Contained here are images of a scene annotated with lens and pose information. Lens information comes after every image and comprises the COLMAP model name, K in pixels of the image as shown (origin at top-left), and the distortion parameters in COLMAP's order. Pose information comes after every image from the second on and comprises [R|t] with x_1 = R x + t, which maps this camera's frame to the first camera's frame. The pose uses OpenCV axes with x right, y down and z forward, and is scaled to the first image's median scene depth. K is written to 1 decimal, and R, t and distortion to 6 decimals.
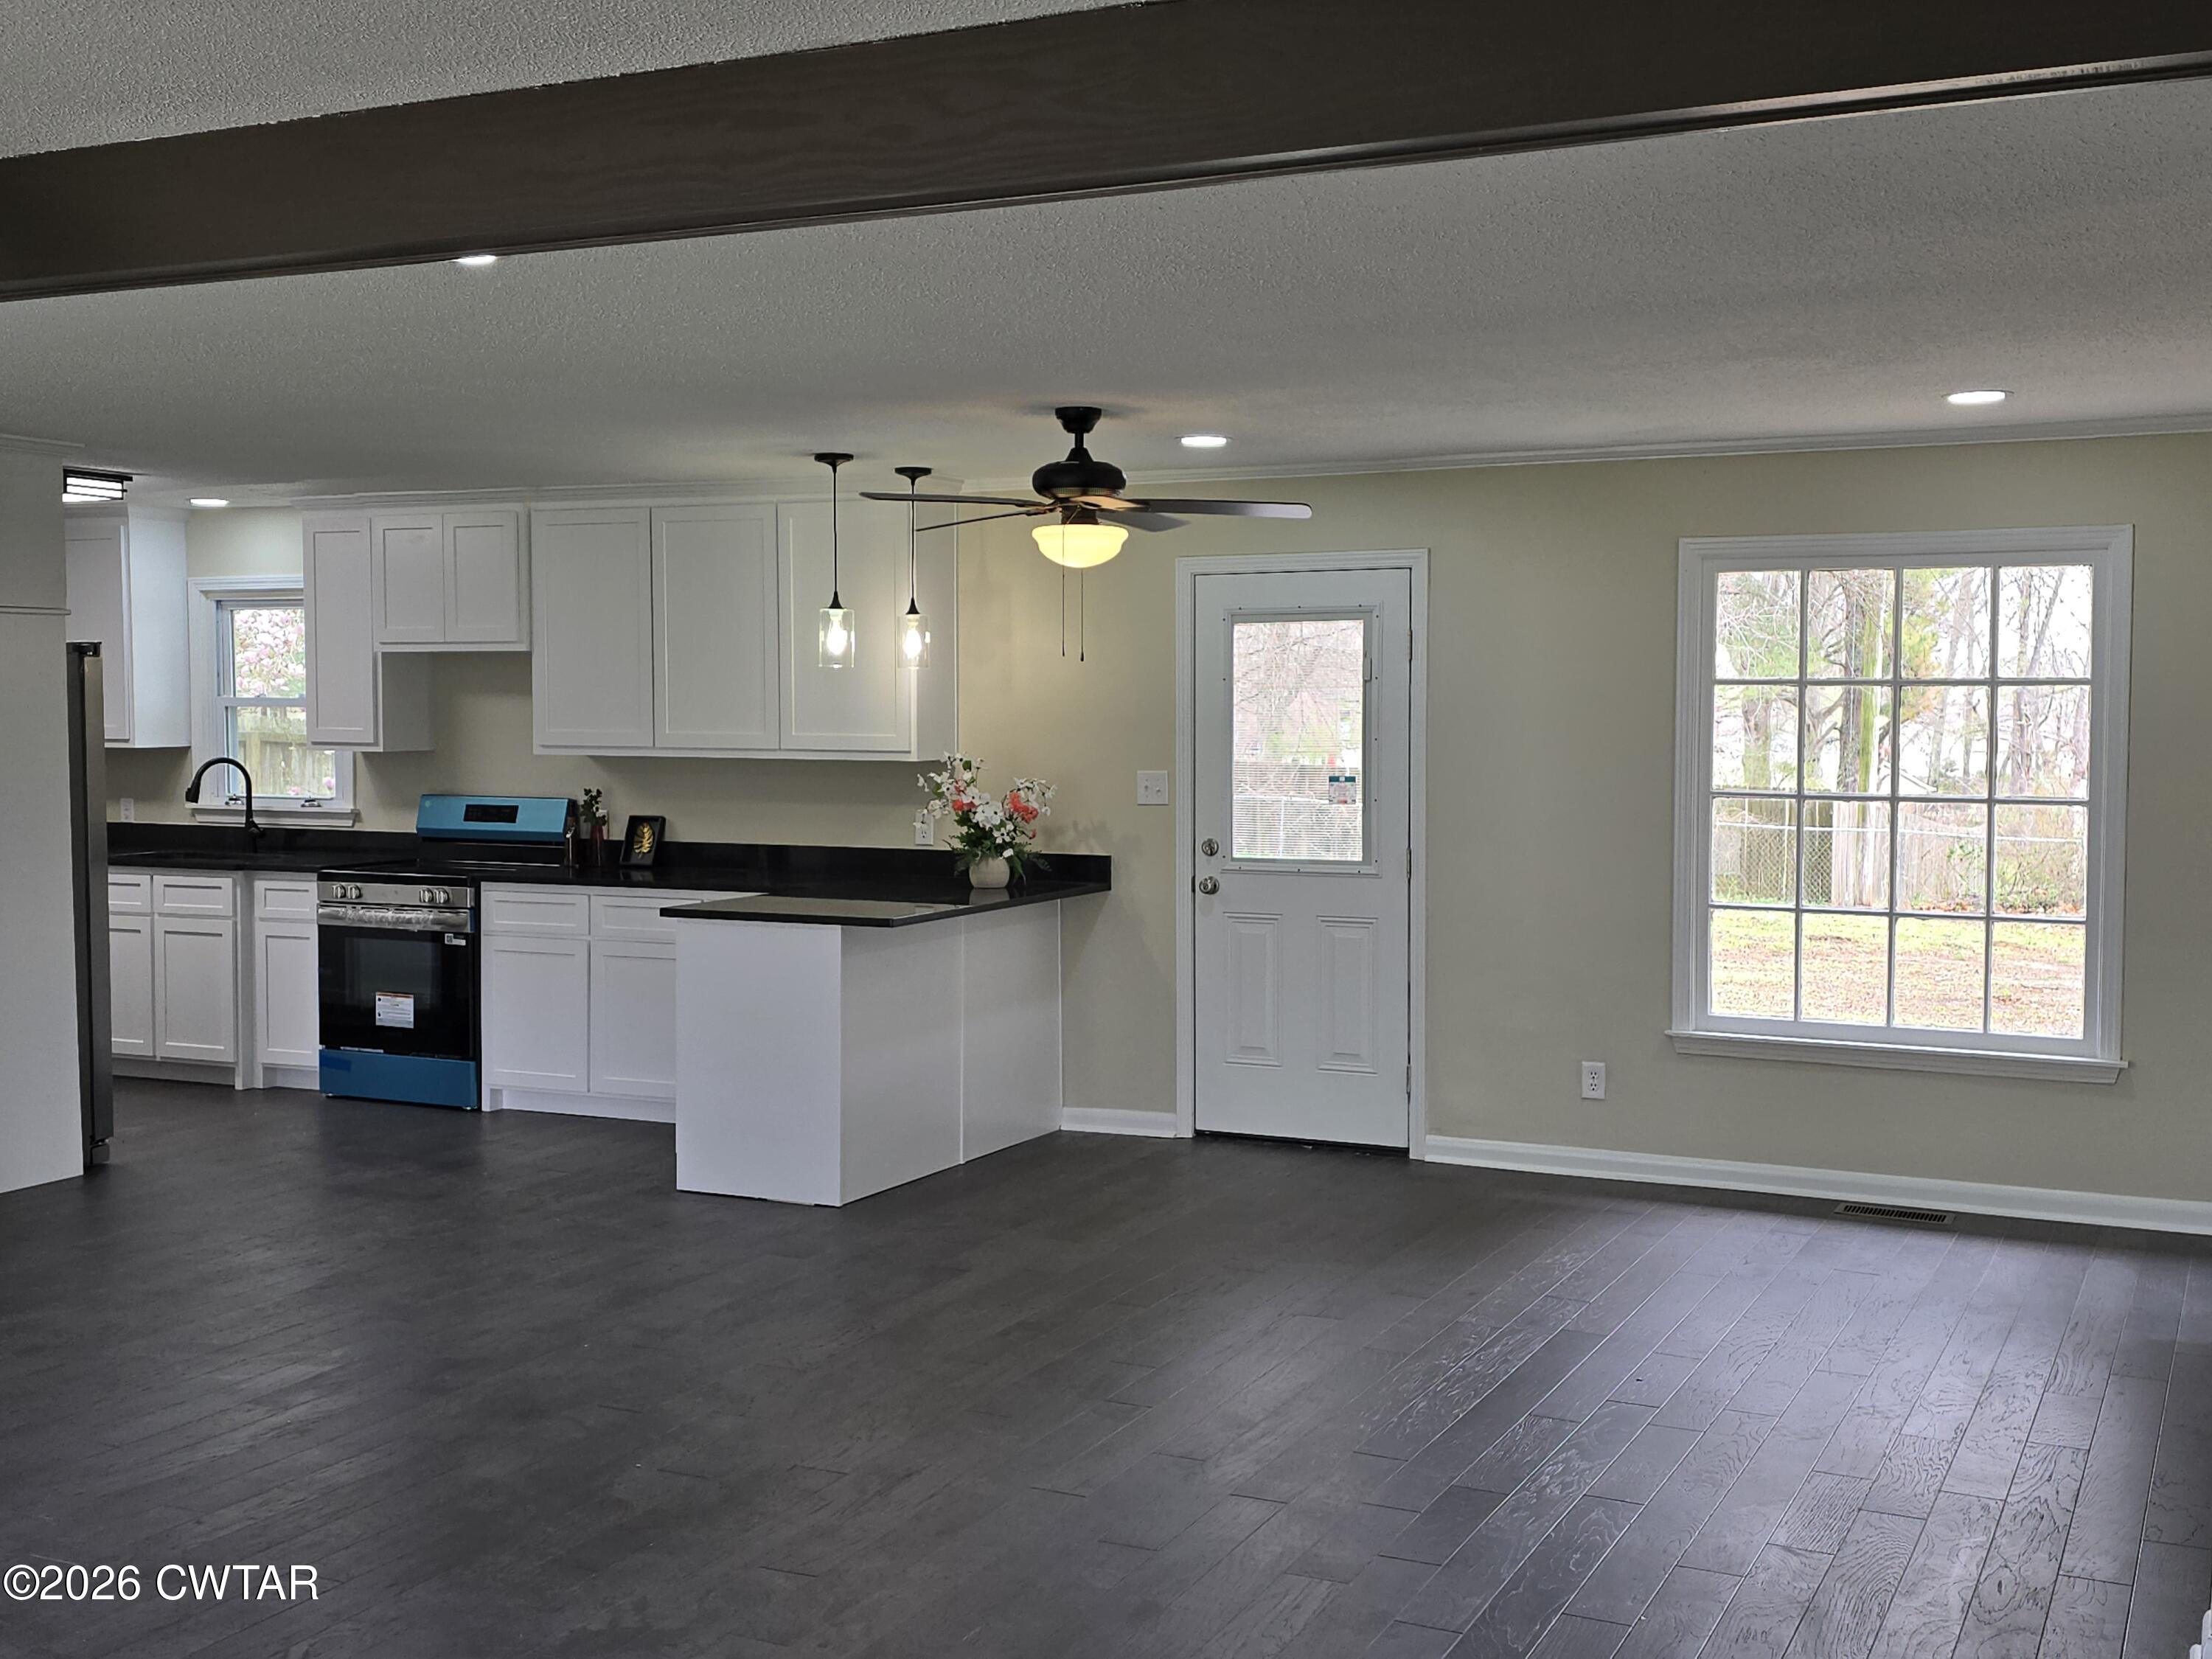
lens RADIAL K [[2385.3, 0, 1106.0], [0, 2385.3, 829.5], [0, 0, 1]] dist [0.143720, -0.264415]
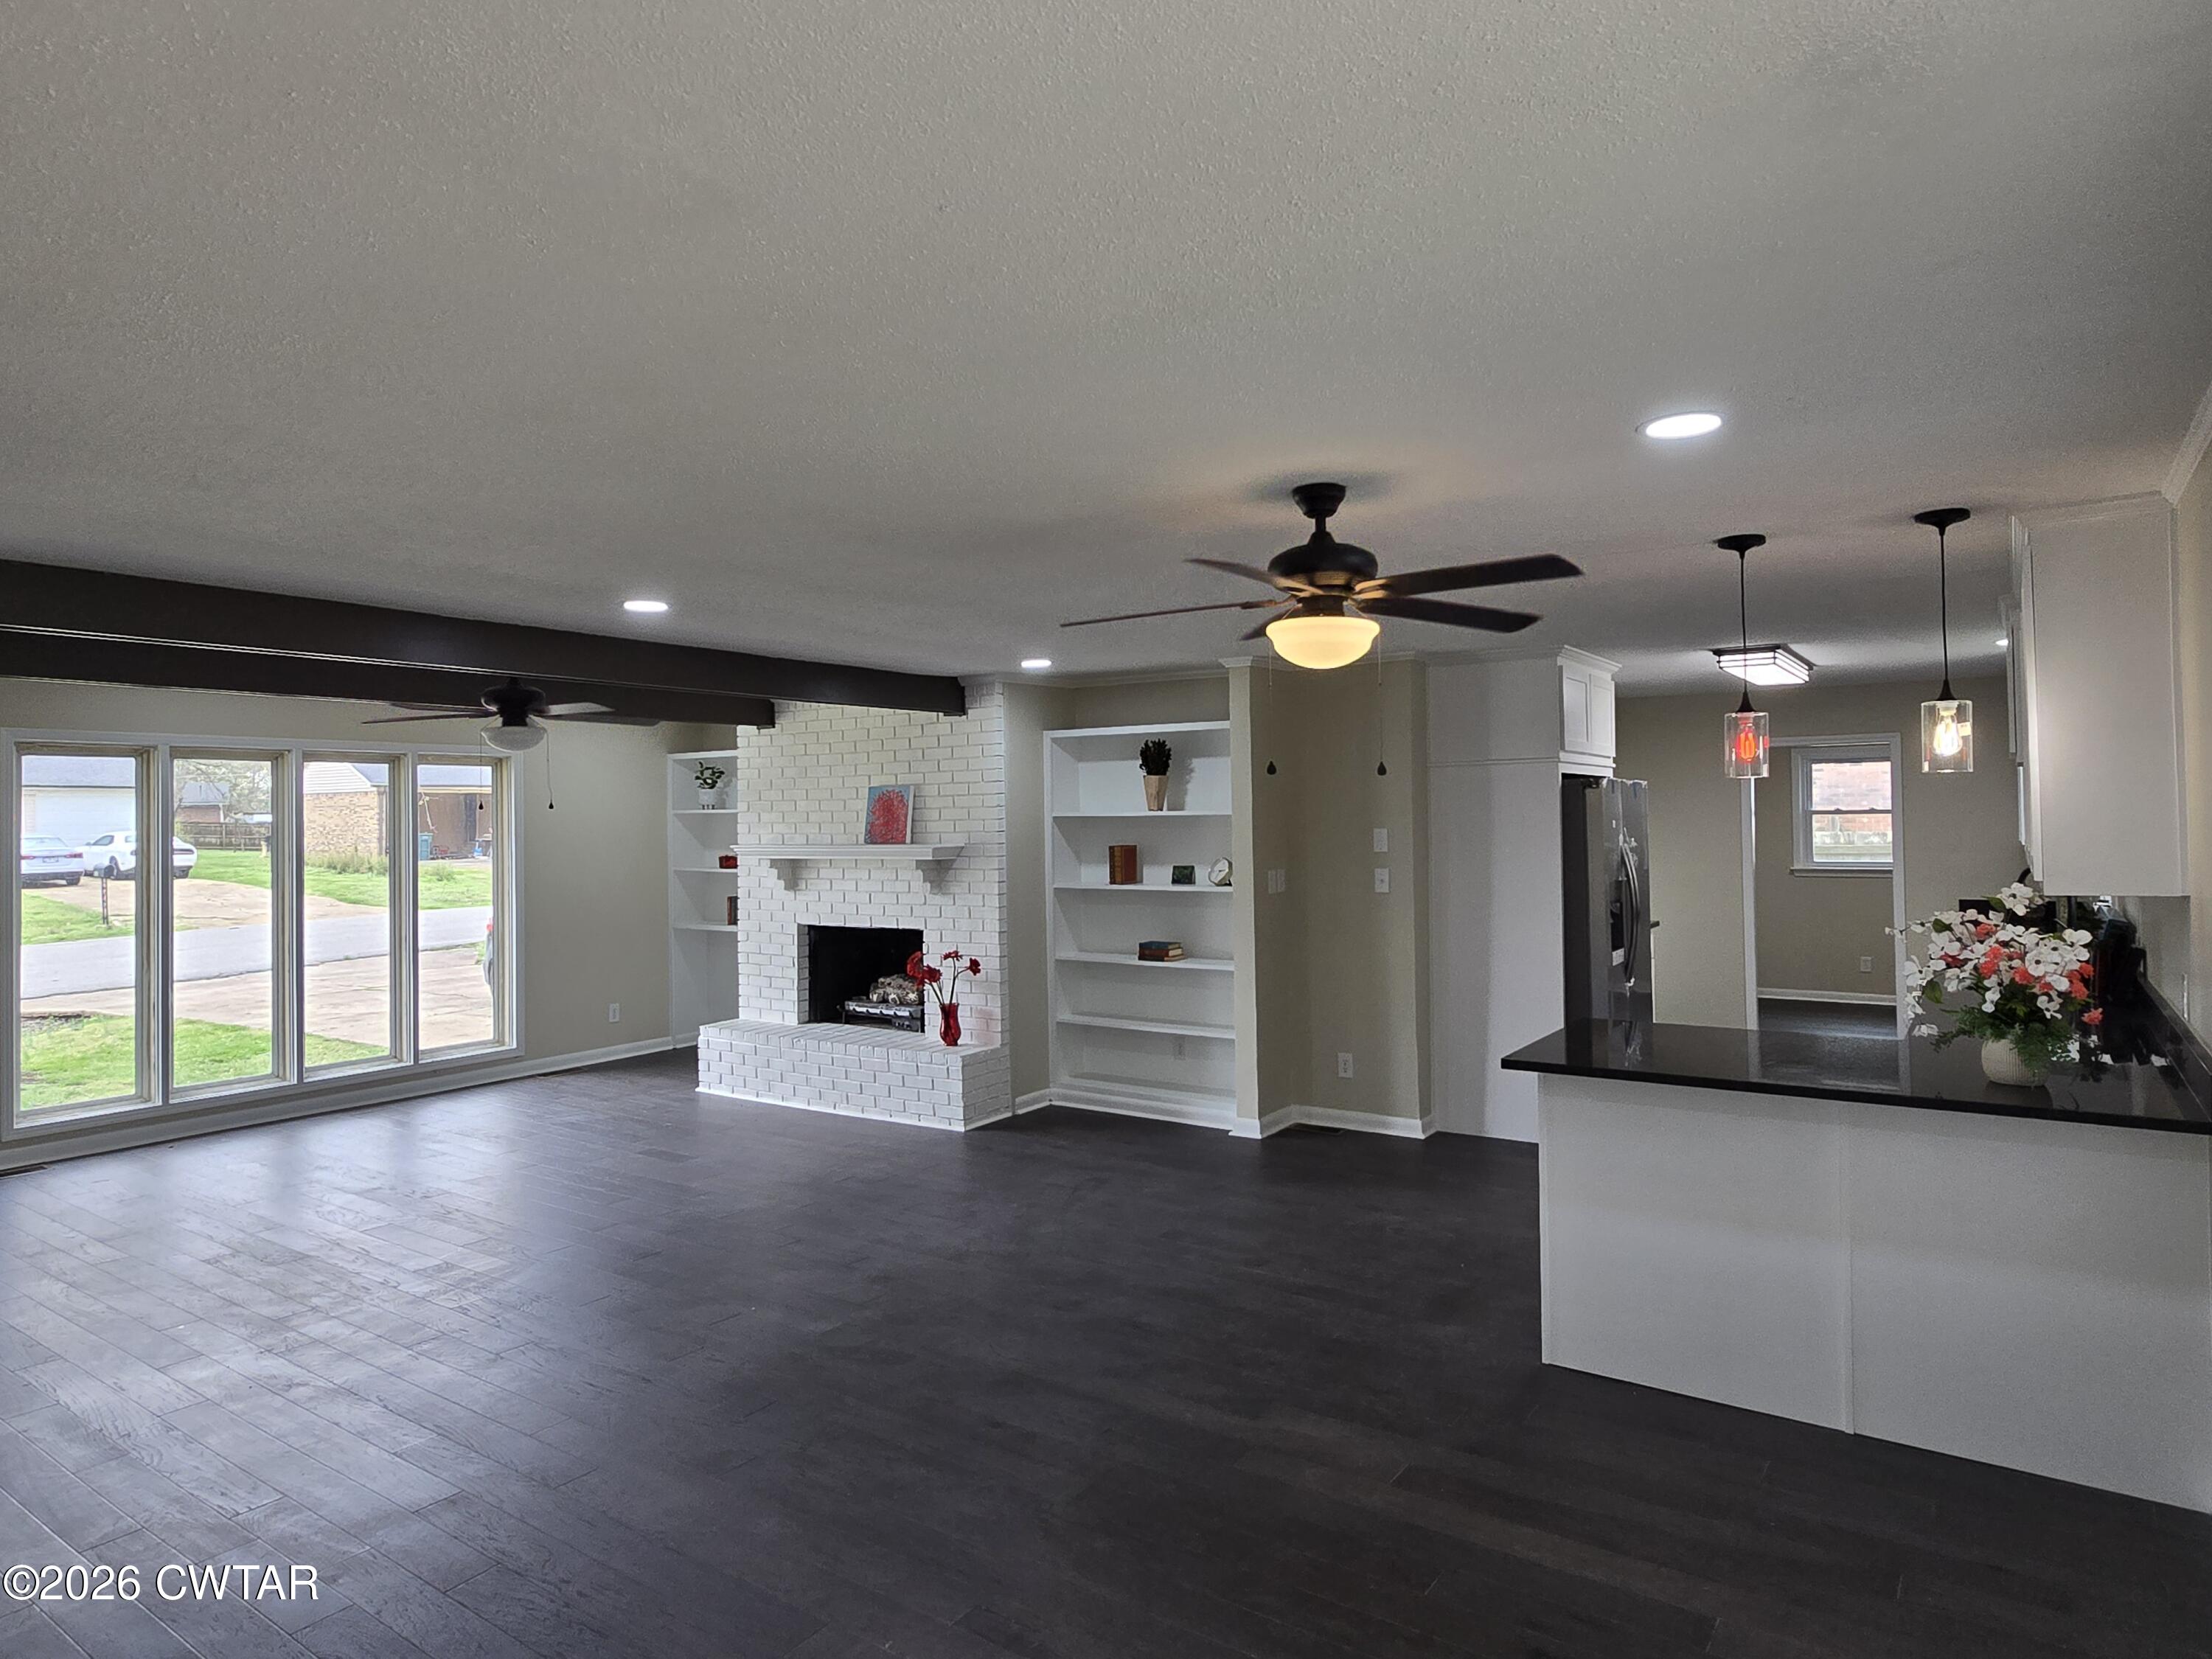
lens RADIAL K [[1303.9, 0, 1112.8], [0, 1303.9, 797.4], [0, 0, 1]] dist [-0.001788, -0.000871]
pose [[-0.163155, -0.014253, -0.986498, 0.457611], [-0.035472, 0.999334, -0.008572, -0.057698], [0.985963, 0.033594, -0.163552, 0.997734]]
